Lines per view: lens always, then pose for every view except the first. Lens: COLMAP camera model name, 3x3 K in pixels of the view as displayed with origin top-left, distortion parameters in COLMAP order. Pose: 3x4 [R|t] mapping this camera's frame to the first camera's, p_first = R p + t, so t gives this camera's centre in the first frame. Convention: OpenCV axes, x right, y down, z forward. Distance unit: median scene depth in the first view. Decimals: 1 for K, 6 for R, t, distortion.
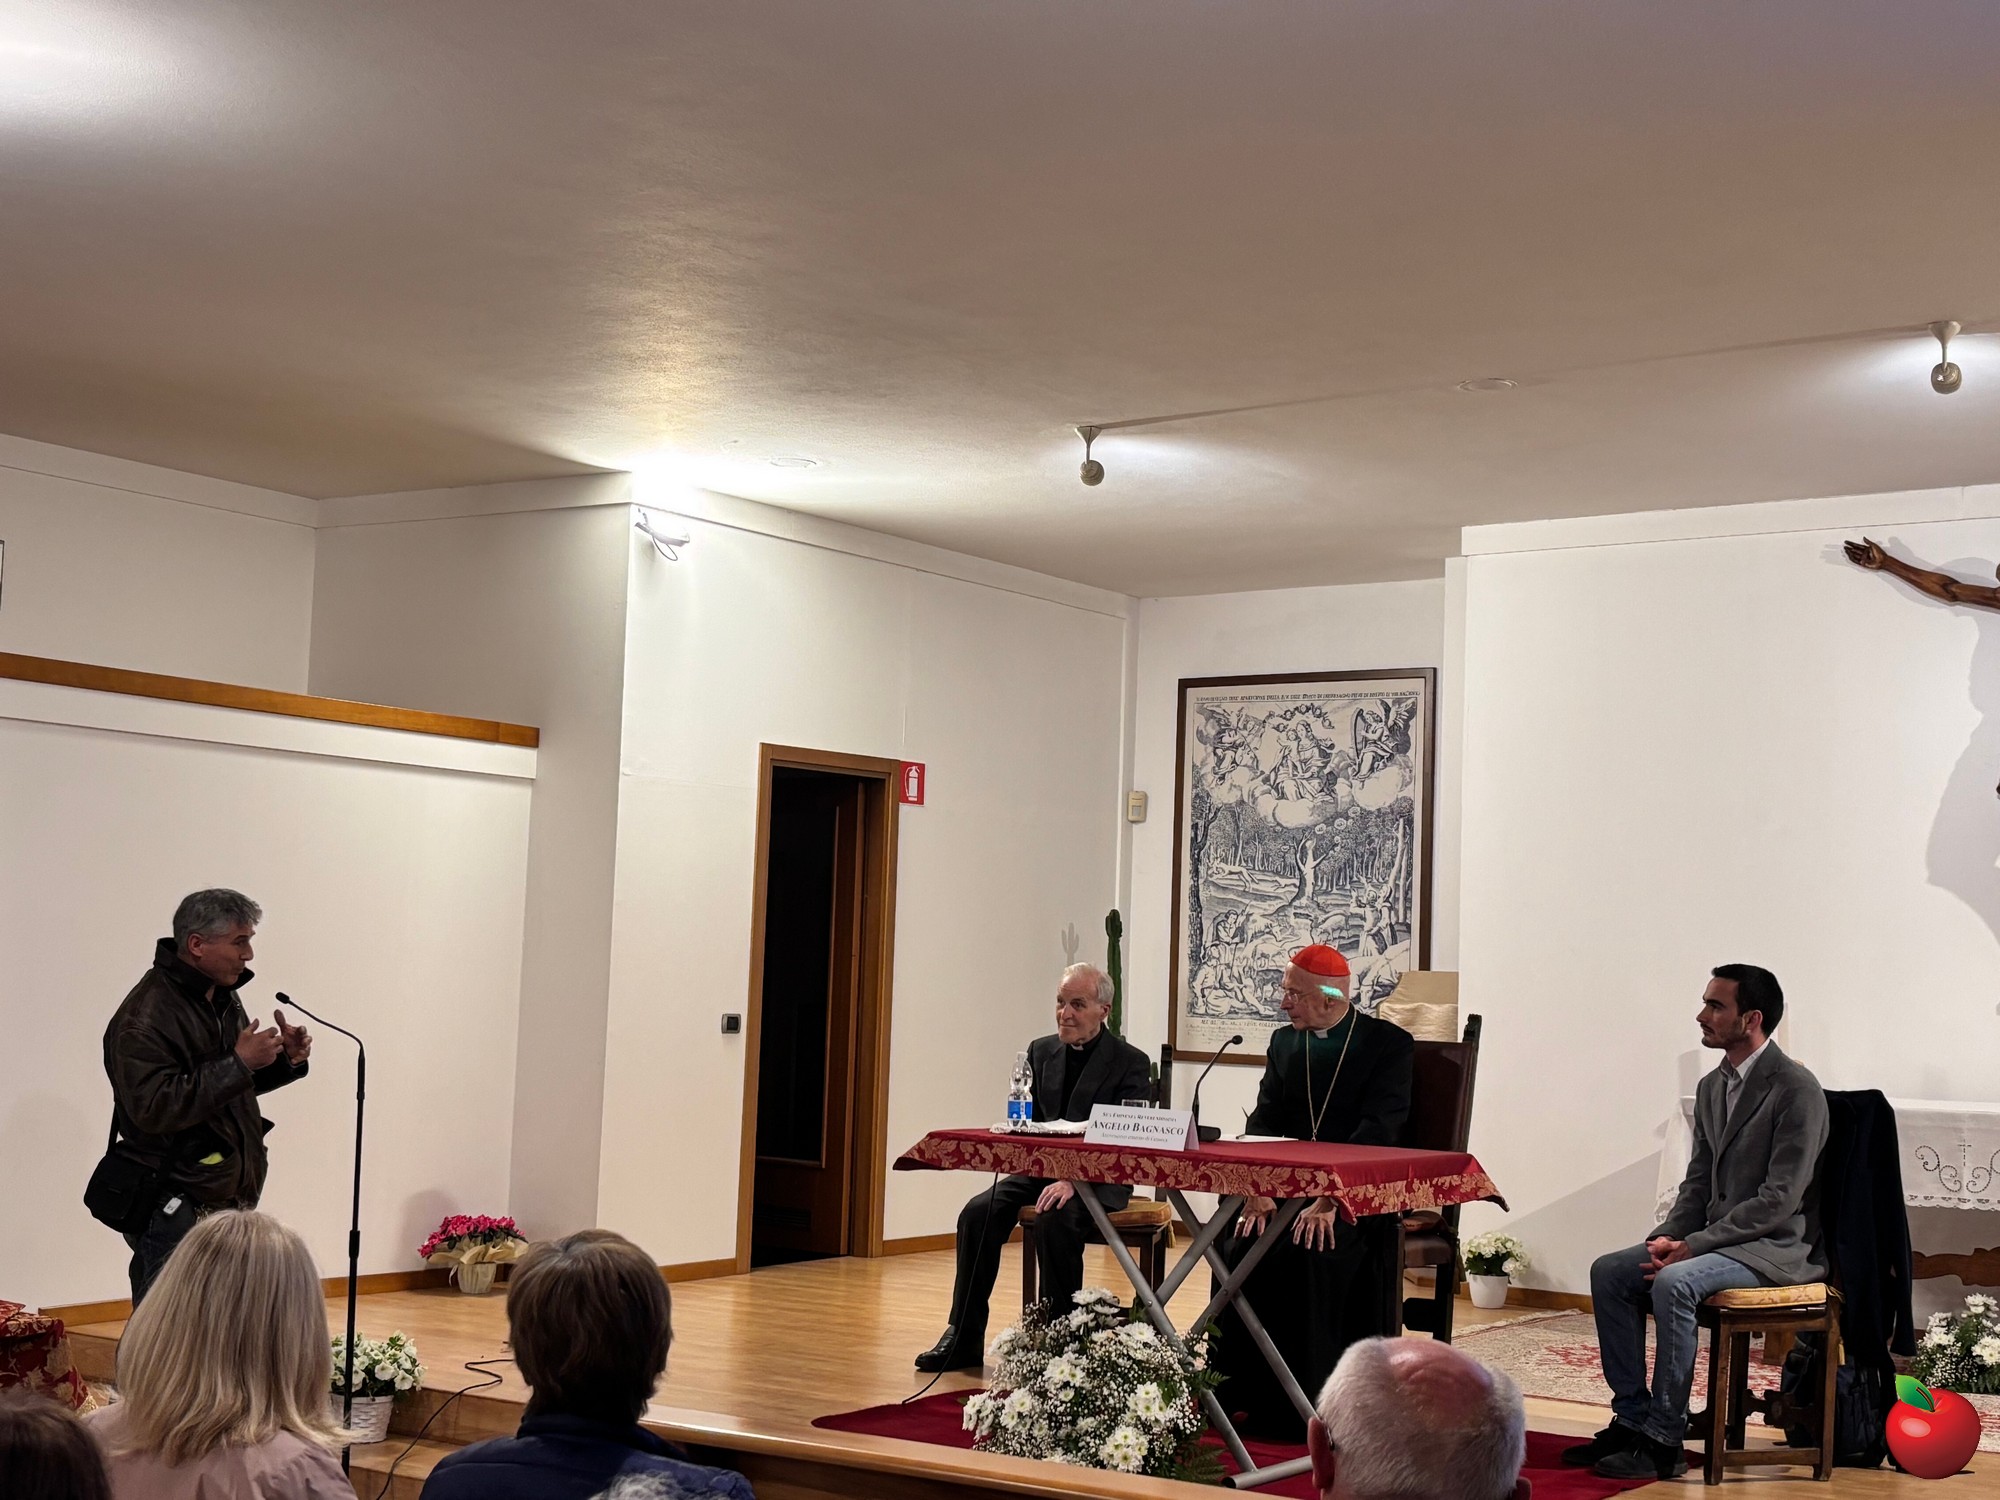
lens RADIAL K [[2662.0, 0, 991.3], [0, 2662.0, 758.0], [0, 0, 1]] dist [0.216699, -0.782205]
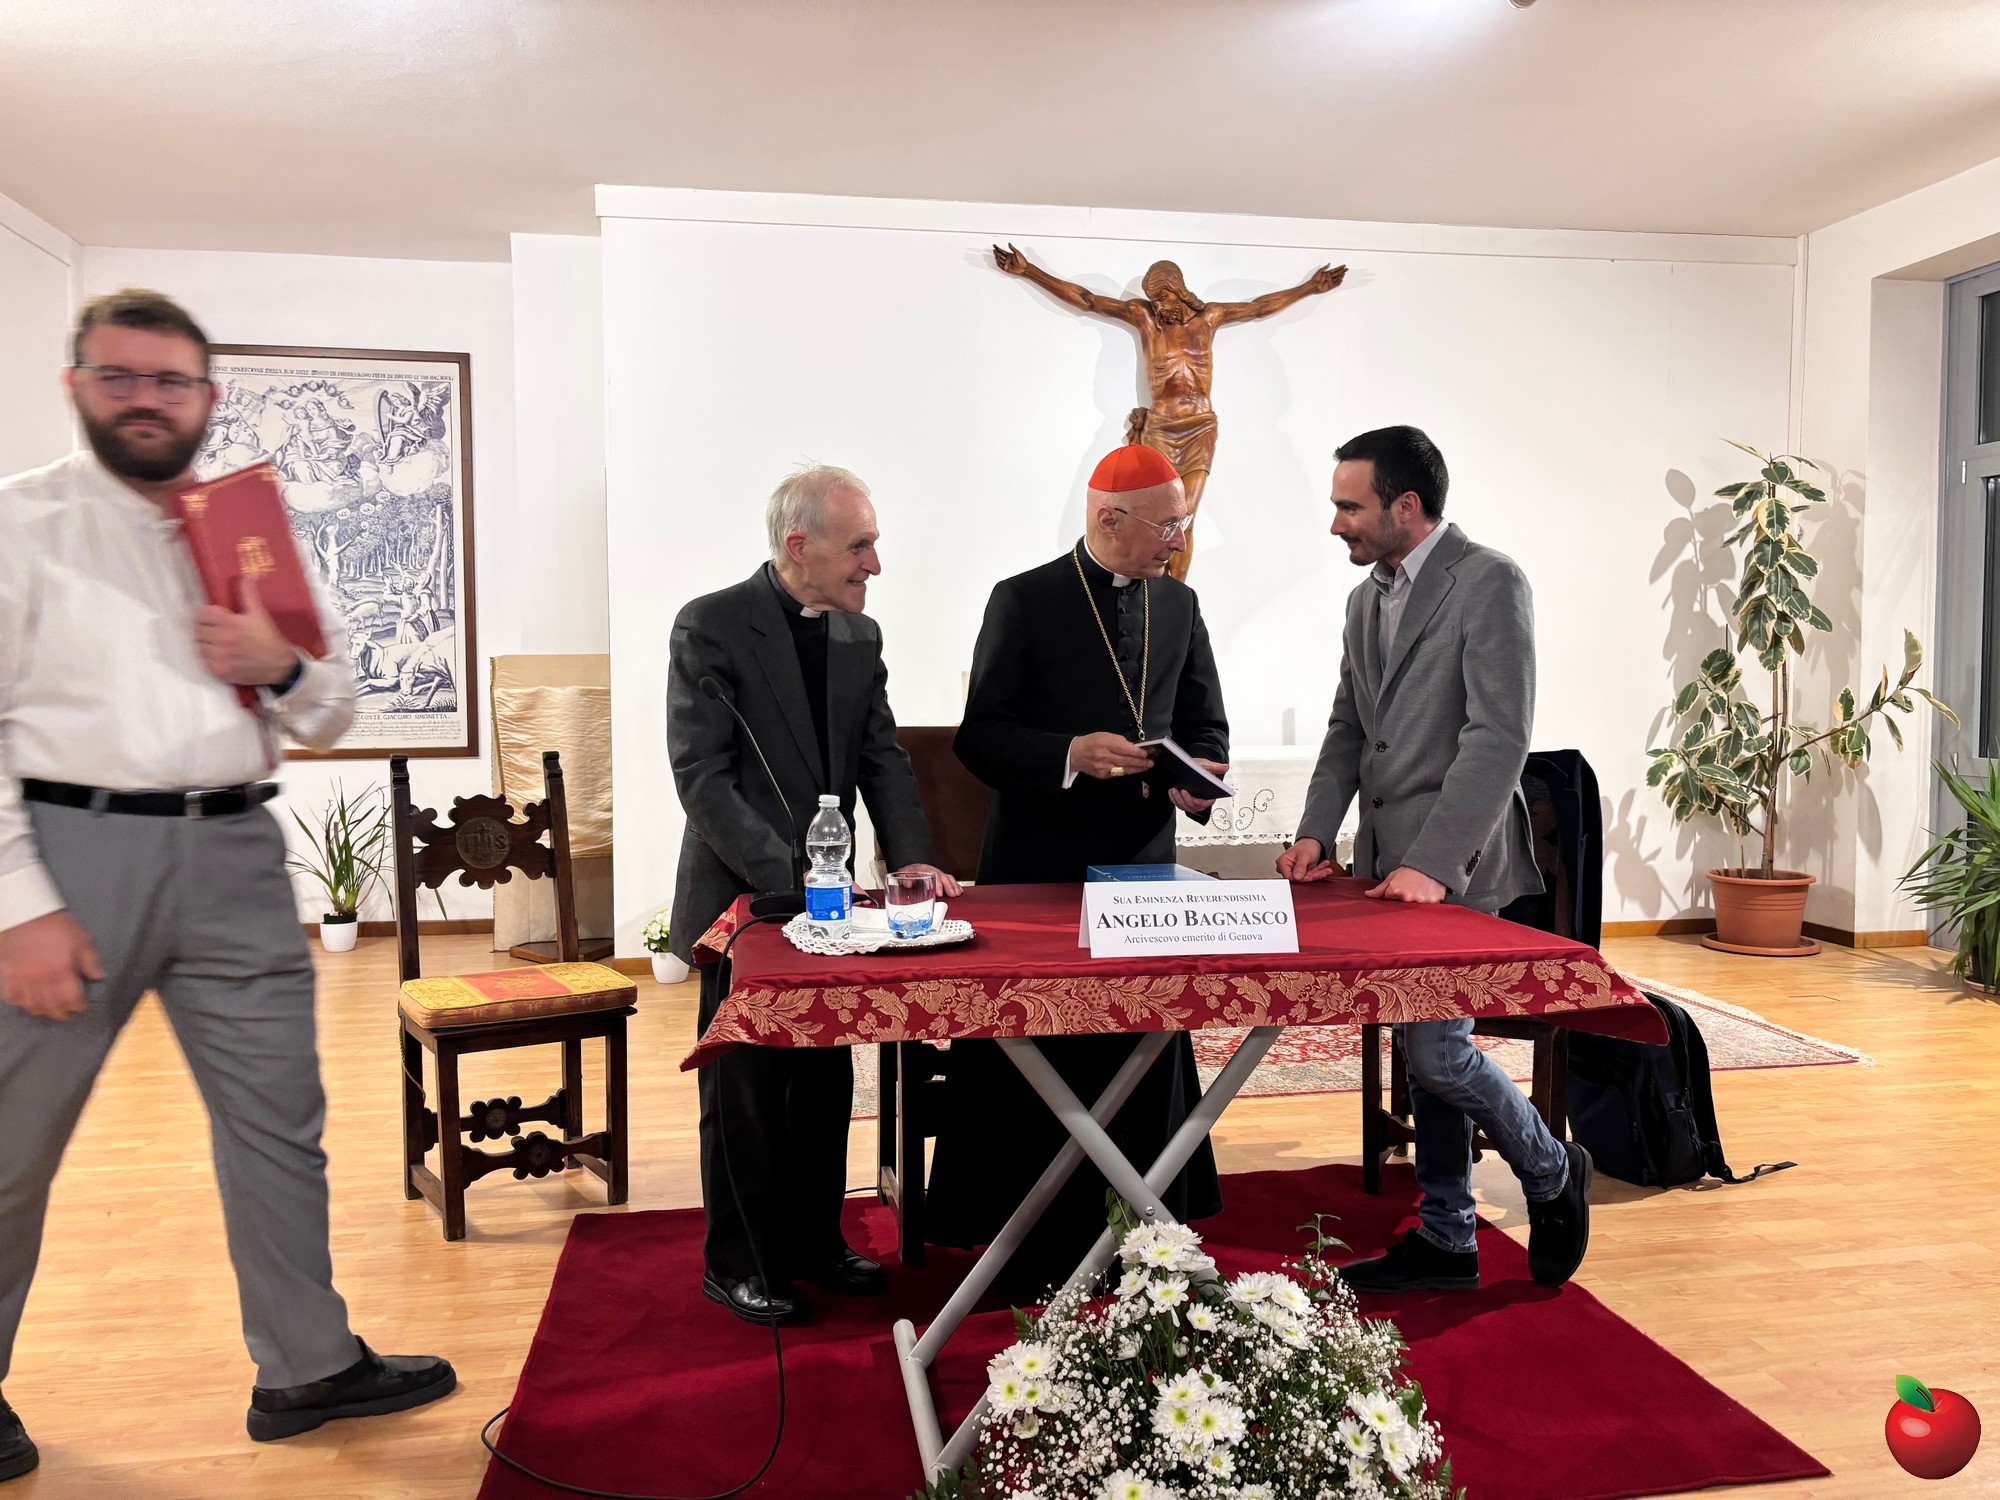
lens RADIAL K [[1519.9, 0, 1015.9], [0, 1519.9, 761.9], [0, 0, 1]] dist [0.002510, 0.045254]
pose [[0.709811, -0.074391, 0.700453, -0.098928], [-0.027907, 0.990657, 0.133492, 0.035597], [-0.703839, -0.114302, 0.701103, 0.436277]]
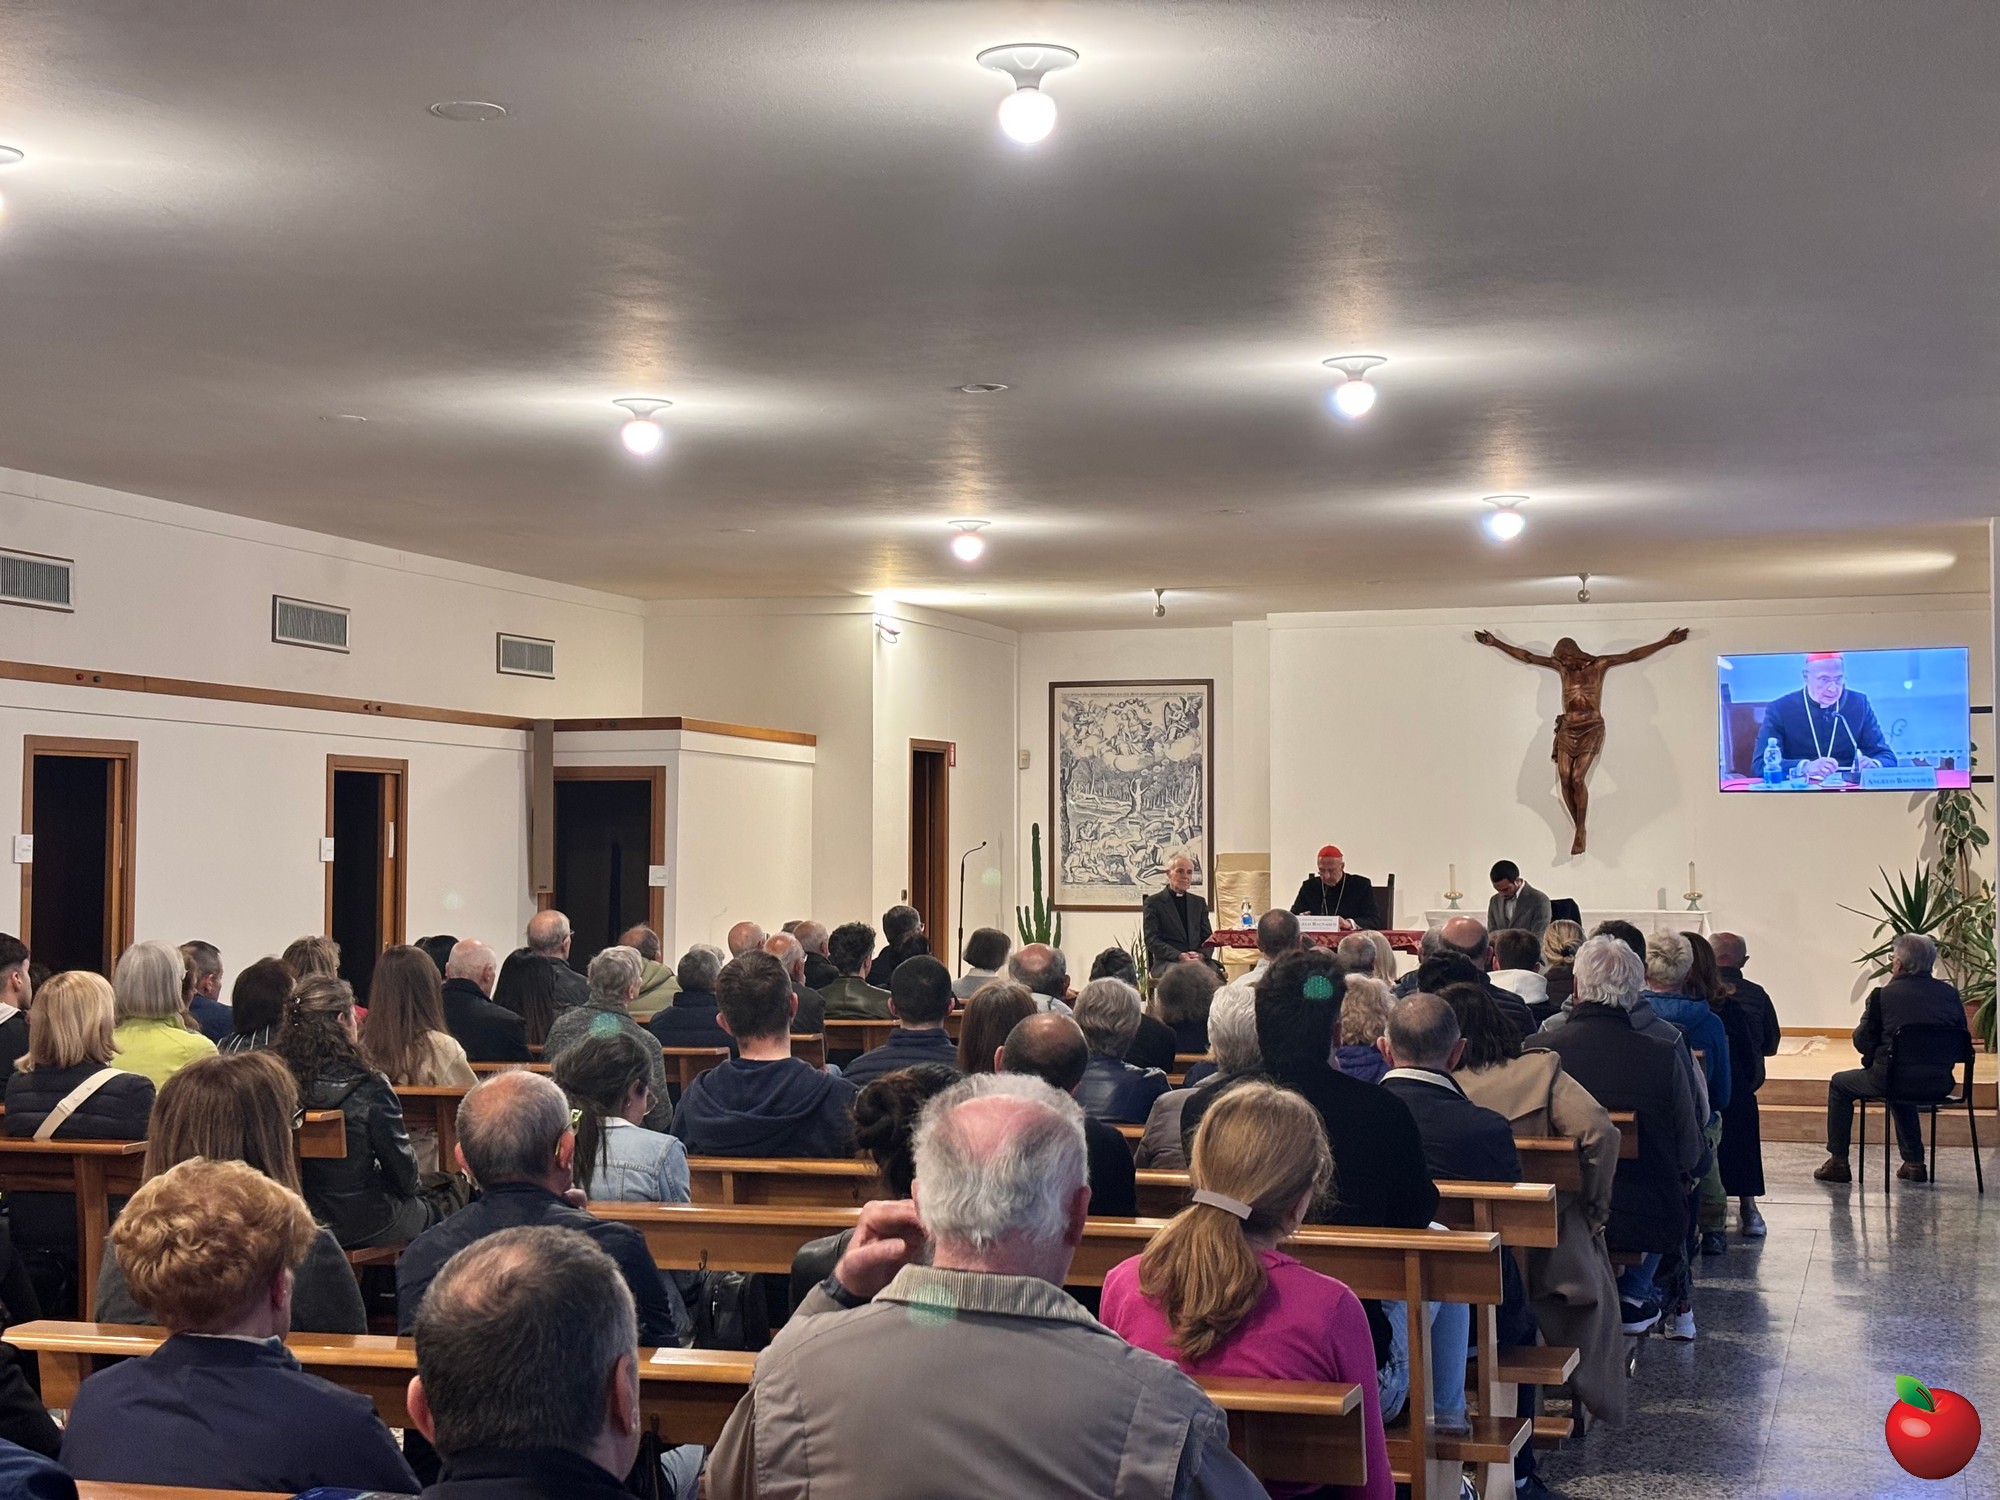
lens RADIAL K [[3005.1, 0, 995.8], [0, 3005.1, 749.6], [0, 0, 1]] dist [0.216239, -0.064213]
pose [[0.949500, -0.021123, 0.313055, -0.578277], [0.005968, 0.998767, 0.049288, -0.084658], [-0.313710, -0.044930, 0.948455, -0.808343]]
